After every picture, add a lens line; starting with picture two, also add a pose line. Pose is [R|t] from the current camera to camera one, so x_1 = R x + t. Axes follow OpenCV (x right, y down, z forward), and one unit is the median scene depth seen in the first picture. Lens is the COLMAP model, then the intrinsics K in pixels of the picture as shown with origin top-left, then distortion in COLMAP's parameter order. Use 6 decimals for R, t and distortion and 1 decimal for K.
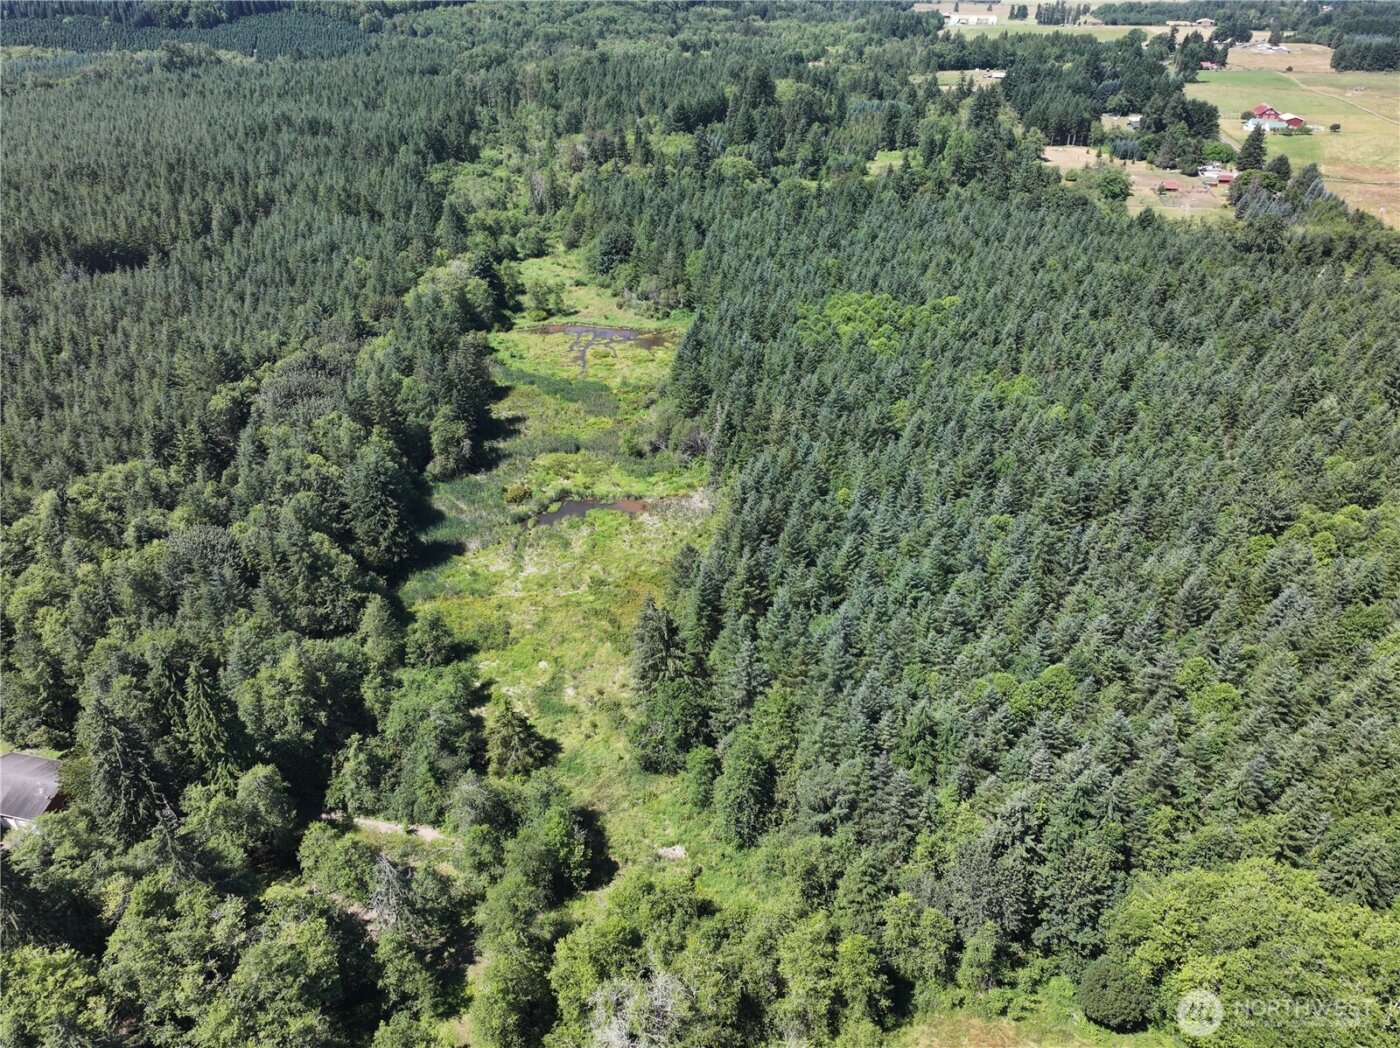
lens RADIAL K [[976.6, 0, 703.3], [0, 976.6, 530.3], [0, 0, 1]] dist [-0.006334, 0.020745]
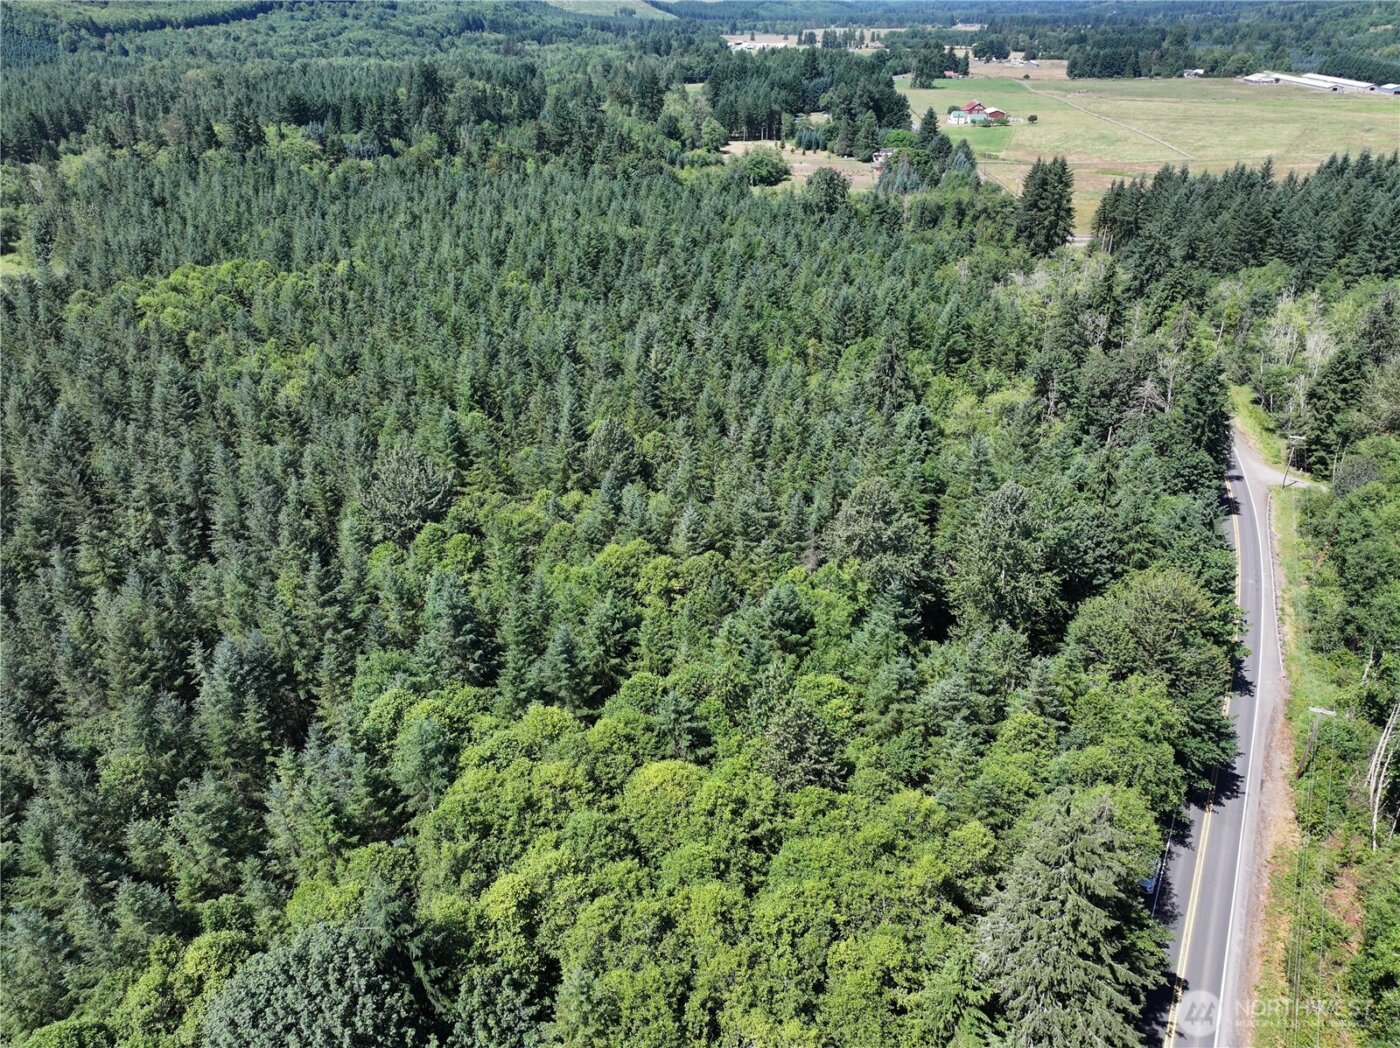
lens RADIAL K [[976.6, 0, 698.1], [0, 976.6, 521.9], [0, 0, 1]] dist [-0.006334, 0.020745]
pose [[0.991923, -0.063697, 0.109692, 0.344546], [0.068663, 0.996751, -0.042100, 0.016281], [-0.106654, 0.049291, 0.993074, 0.164682]]
